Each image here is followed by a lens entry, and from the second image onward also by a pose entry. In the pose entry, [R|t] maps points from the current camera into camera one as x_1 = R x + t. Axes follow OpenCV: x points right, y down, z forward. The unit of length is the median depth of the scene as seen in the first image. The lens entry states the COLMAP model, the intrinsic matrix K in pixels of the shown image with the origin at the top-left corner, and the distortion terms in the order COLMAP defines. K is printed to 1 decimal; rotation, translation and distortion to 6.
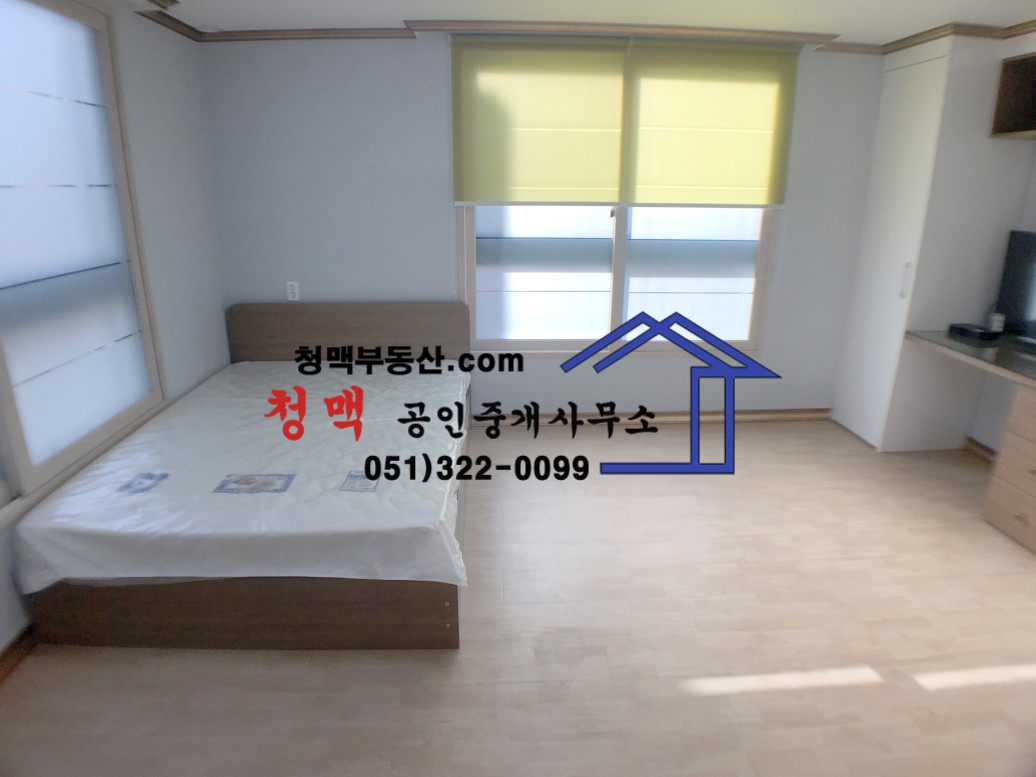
lens RADIAL K [[587.4, 0, 506.4], [0, 587.4, 378.9], [0, 0, 1]] dist [-0.092278, 0.015141]
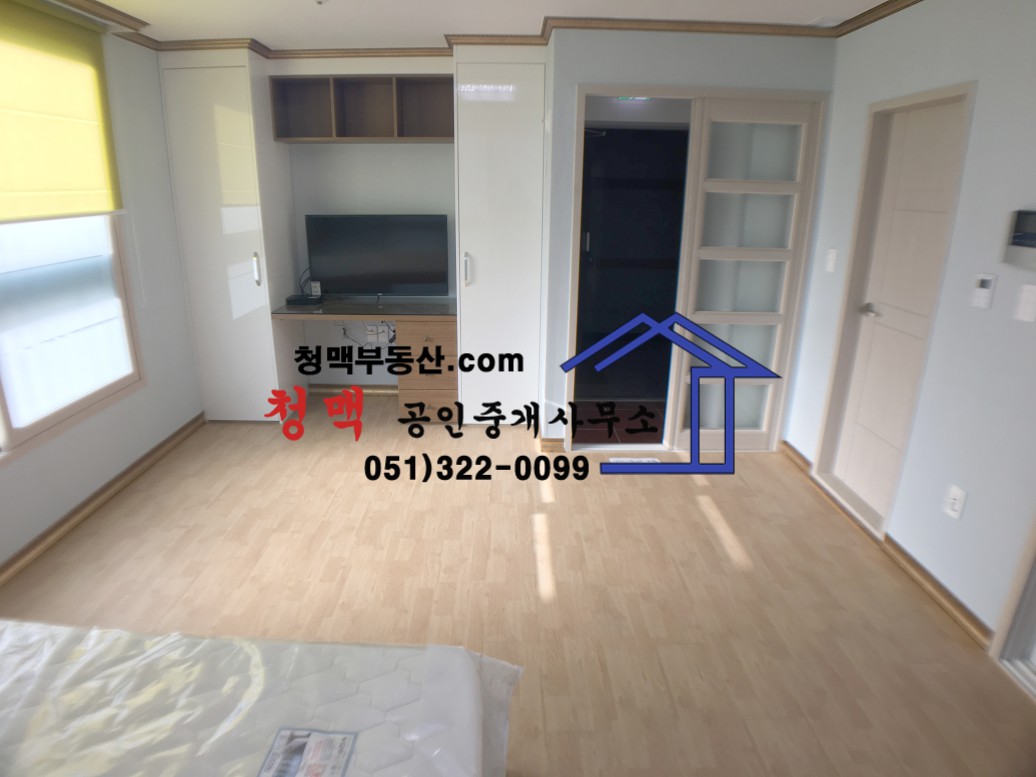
lens RADIAL K [[587.4, 0, 506.4], [0, 587.4, 378.9], [0, 0, 1]] dist [-0.092278, 0.015141]
pose [[0.043917, -0.300987, 0.952616, -0.467981], [0.296114, 0.914610, 0.275327, -0.166787], [-0.954143, 0.269991, 0.129294, 0.514027]]
